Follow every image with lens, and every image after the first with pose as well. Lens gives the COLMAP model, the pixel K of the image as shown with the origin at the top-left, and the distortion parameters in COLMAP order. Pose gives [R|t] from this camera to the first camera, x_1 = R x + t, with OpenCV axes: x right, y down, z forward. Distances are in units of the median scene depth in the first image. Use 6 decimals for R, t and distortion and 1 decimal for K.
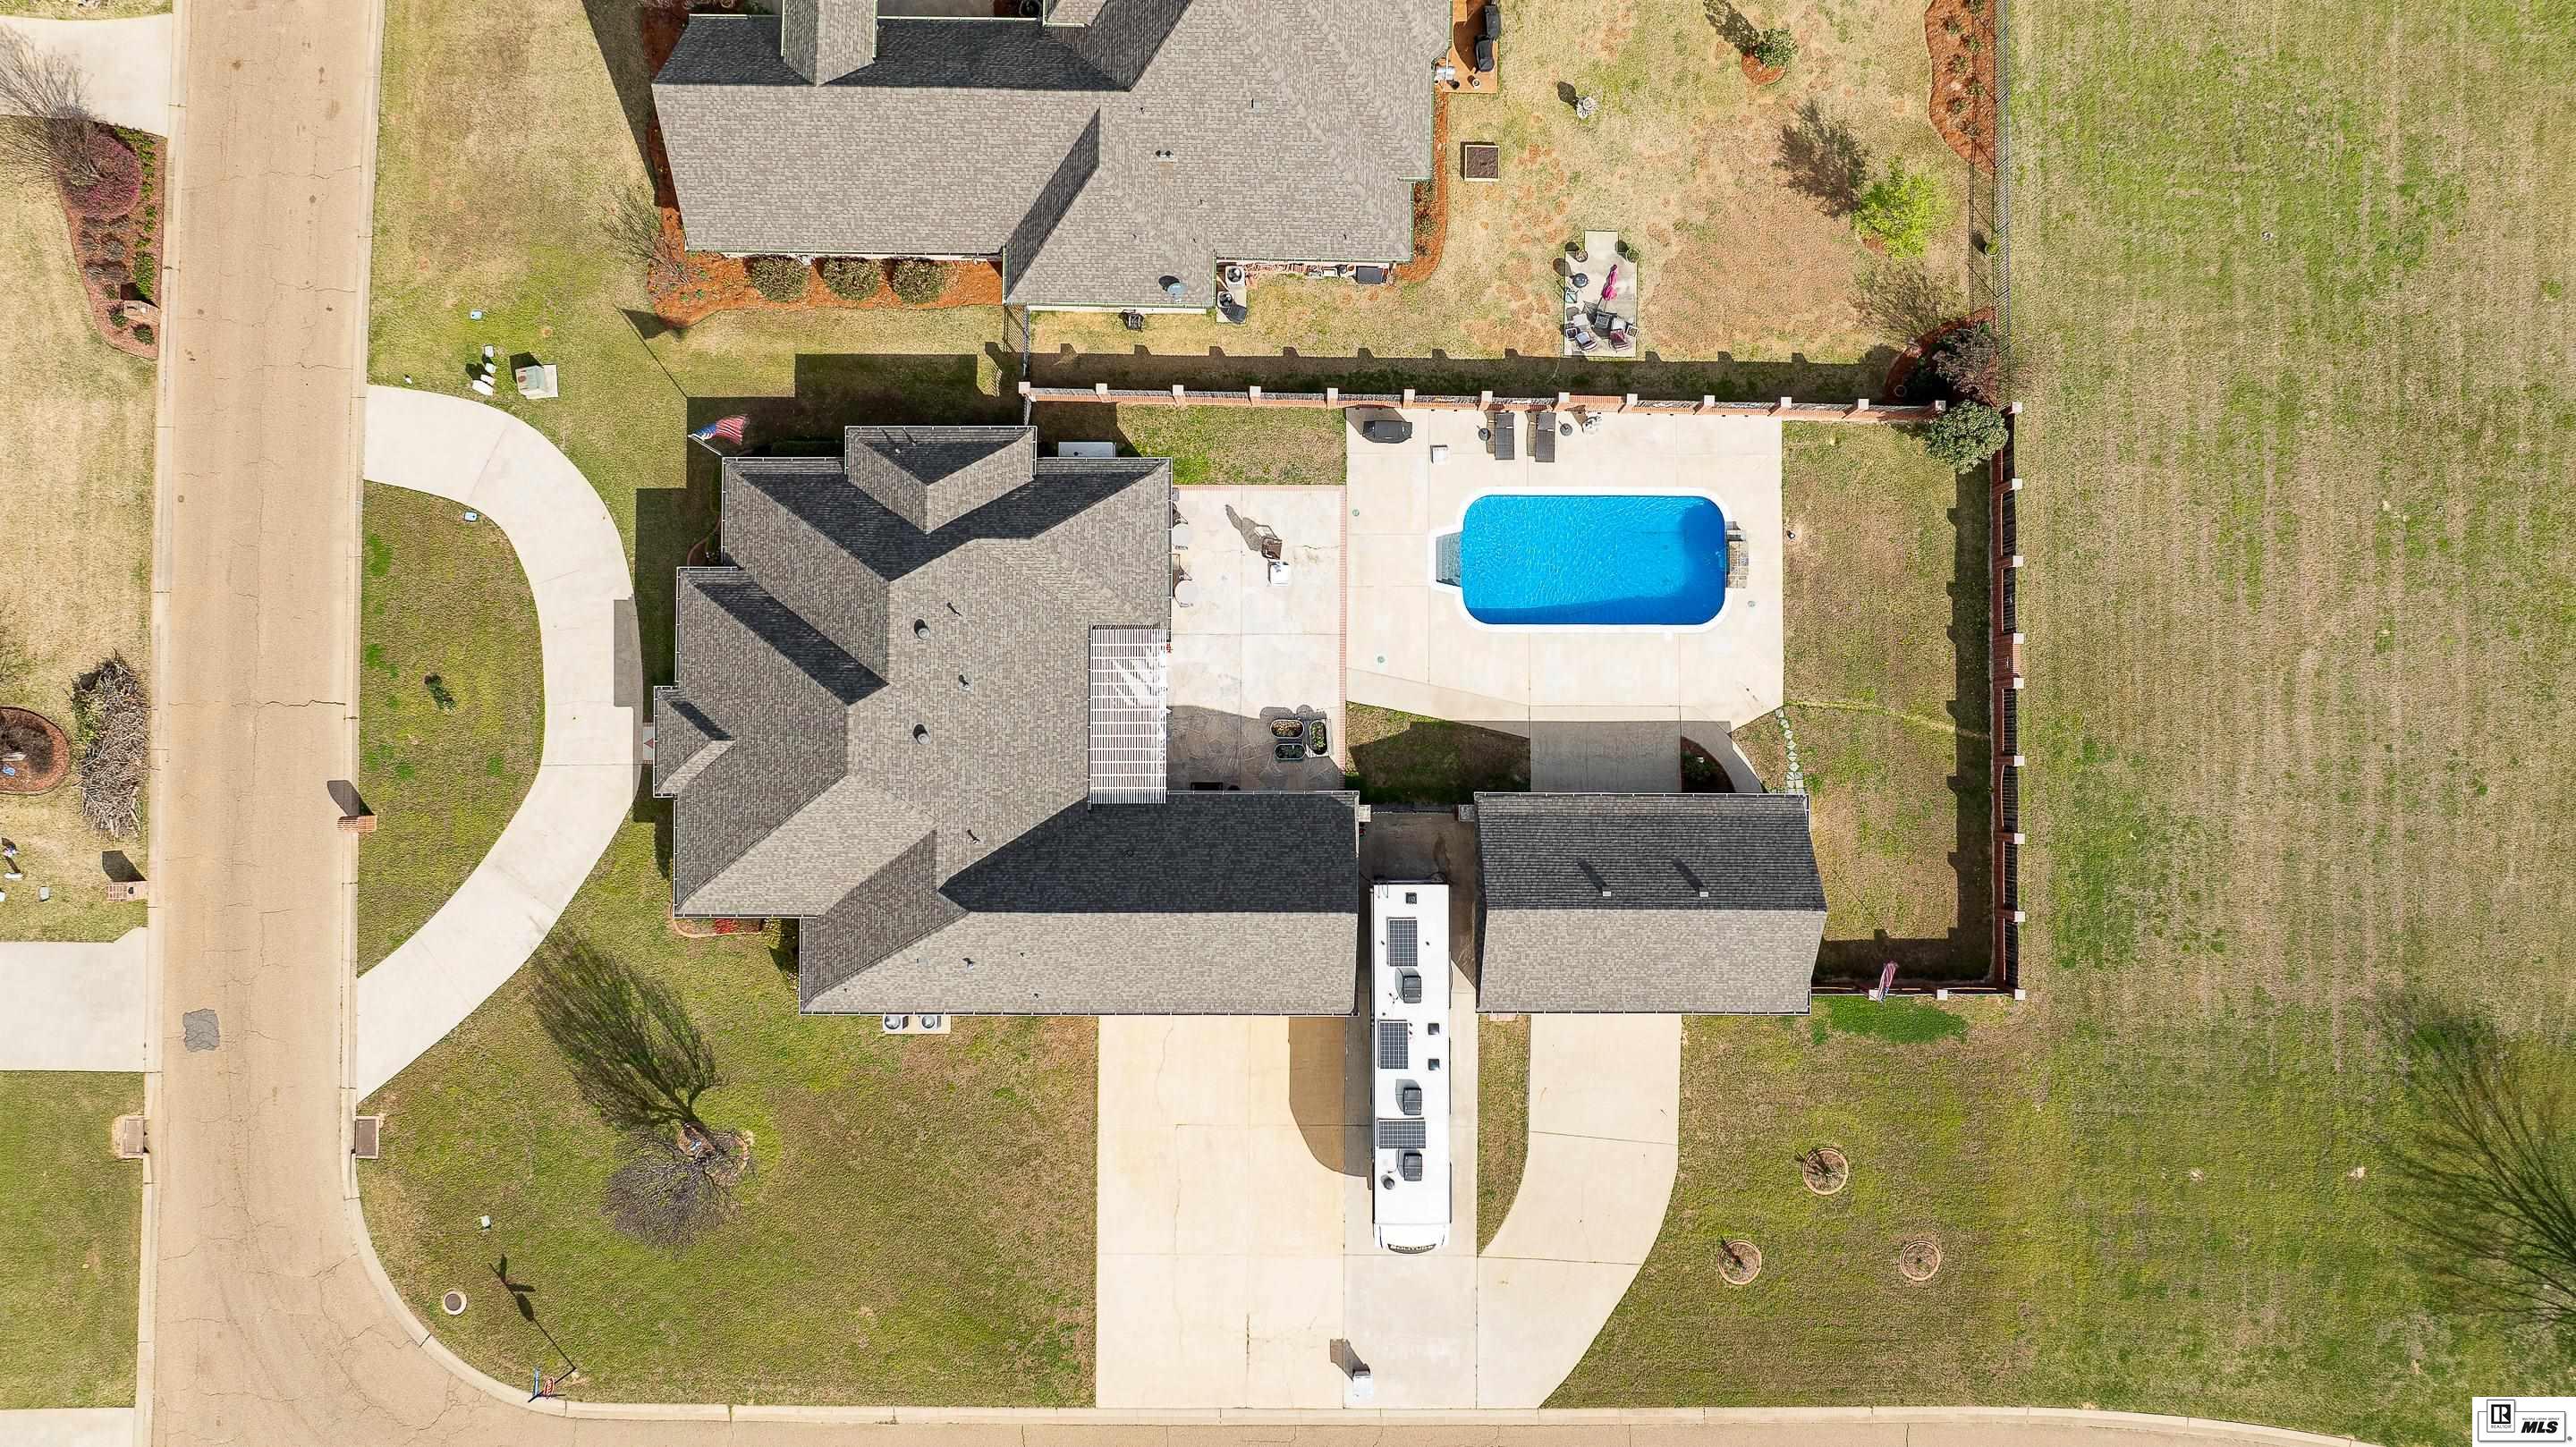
lens RADIAL K [[1811.1, 0, 1286.4], [0, 1811.1, 709.4], [0, 0, 1]] dist [-0.025956, 0.022986]
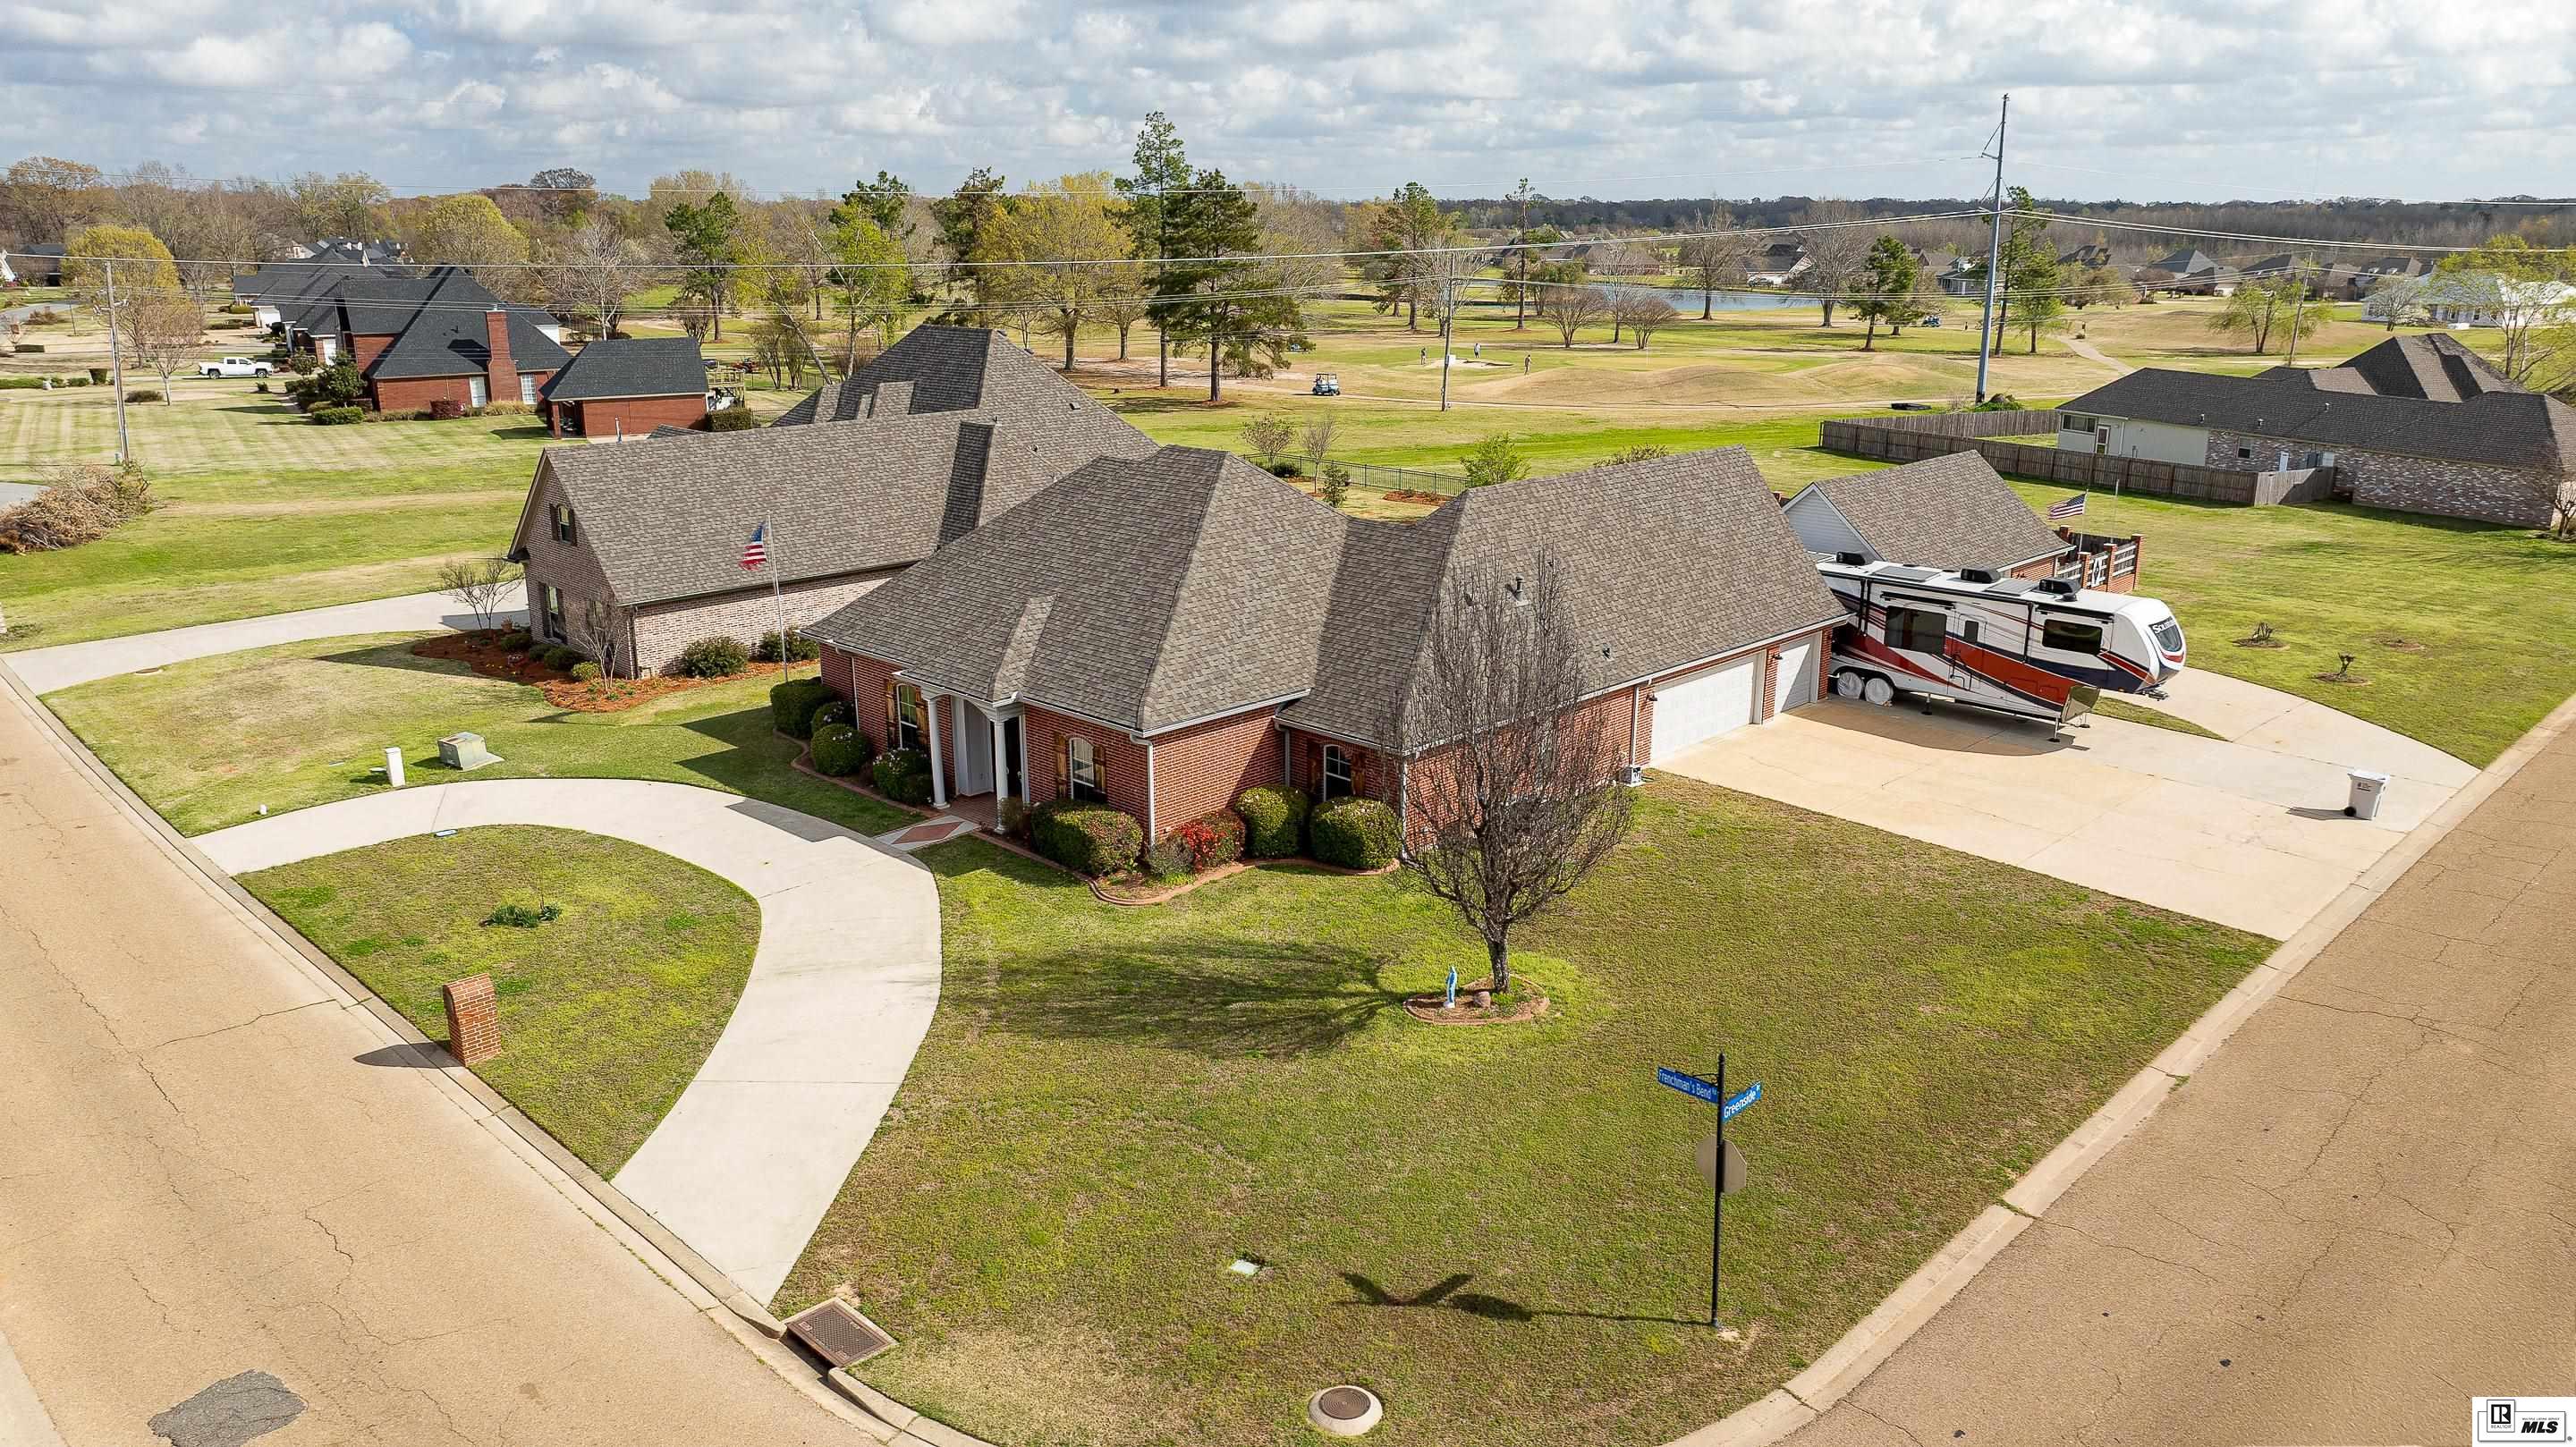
lens RADIAL K [[1811.1, 0, 1299.1], [0, 1811.1, 726.5], [0, 0, 1]] dist [-0.025956, 0.022986]
pose [[0.698371, -0.187055, 0.690861, -0.675194], [0.715372, 0.213208, -0.665421, 0.518729], [-0.022827, 0.958933, 0.282712, 0.783337]]
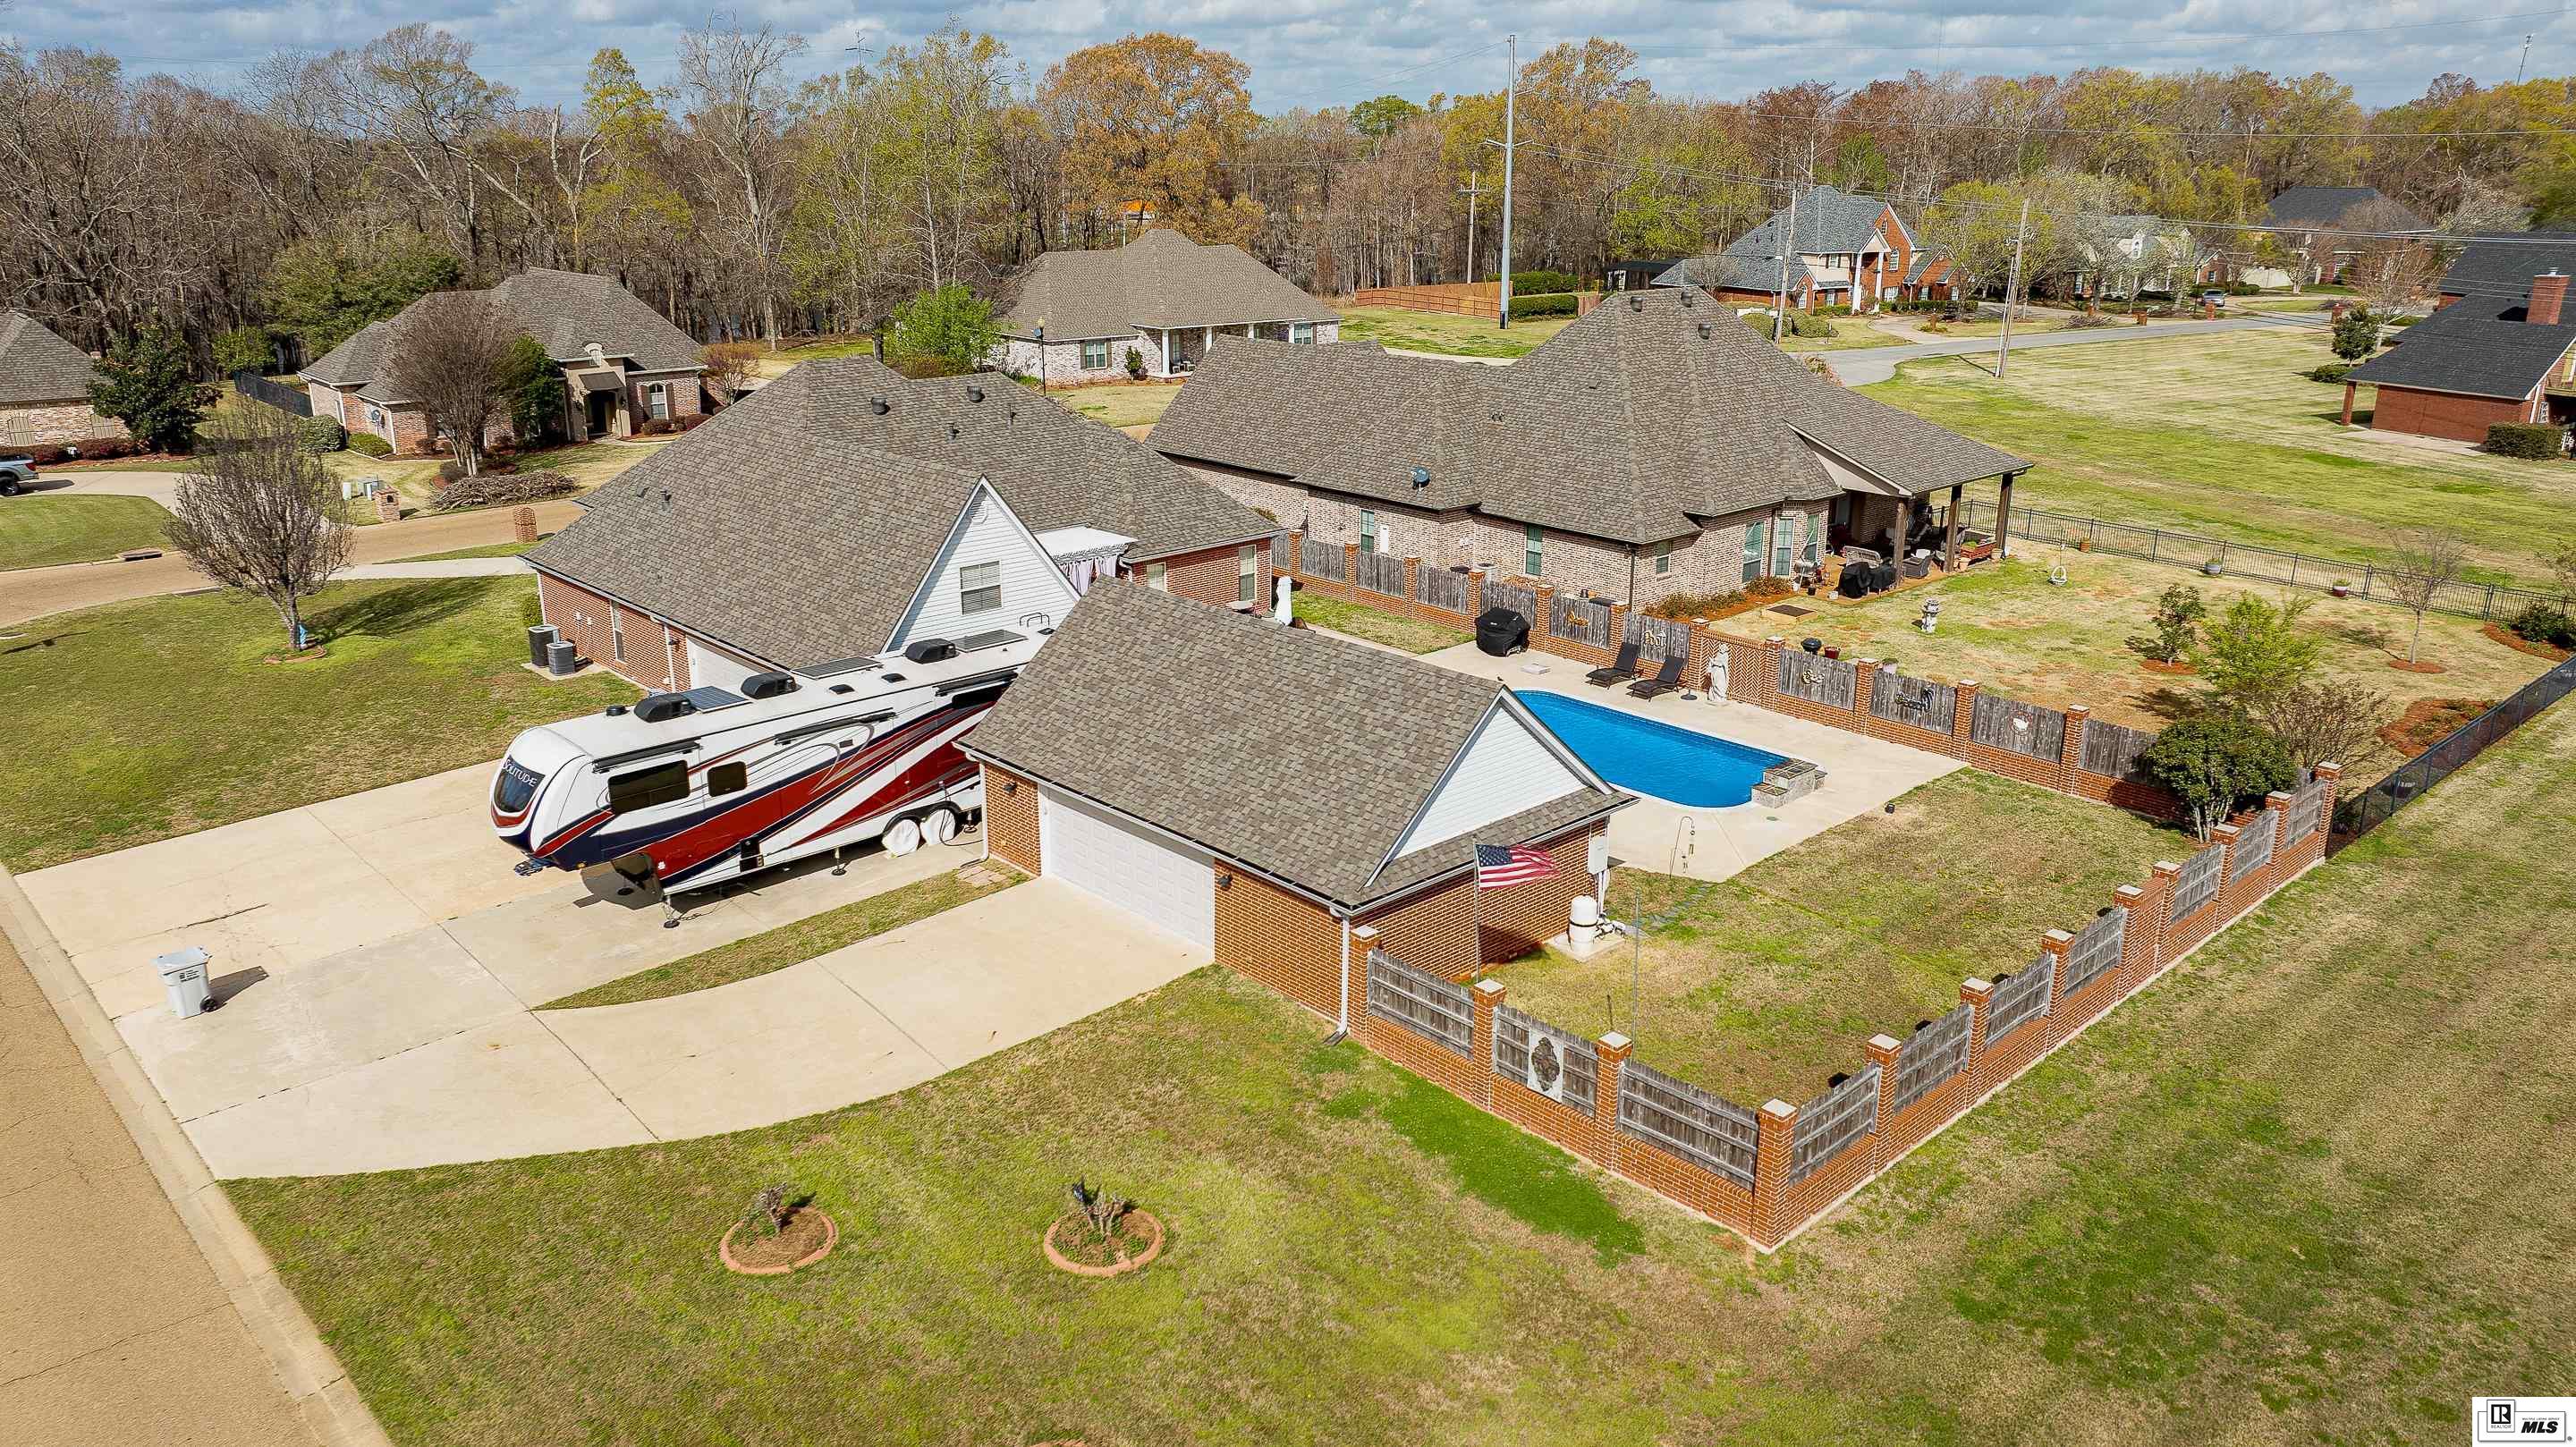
lens RADIAL K [[1811.1, 0, 1303.4], [0, 1811.1, 738.4], [0, 0, 1]] dist [-0.025956, 0.022986]
pose [[0.685901, 0.229637, -0.690512, 0.562767], [-0.727566, 0.234327, -0.644779, 0.443053], [0.013741, 0.944647, 0.327801, 0.770434]]
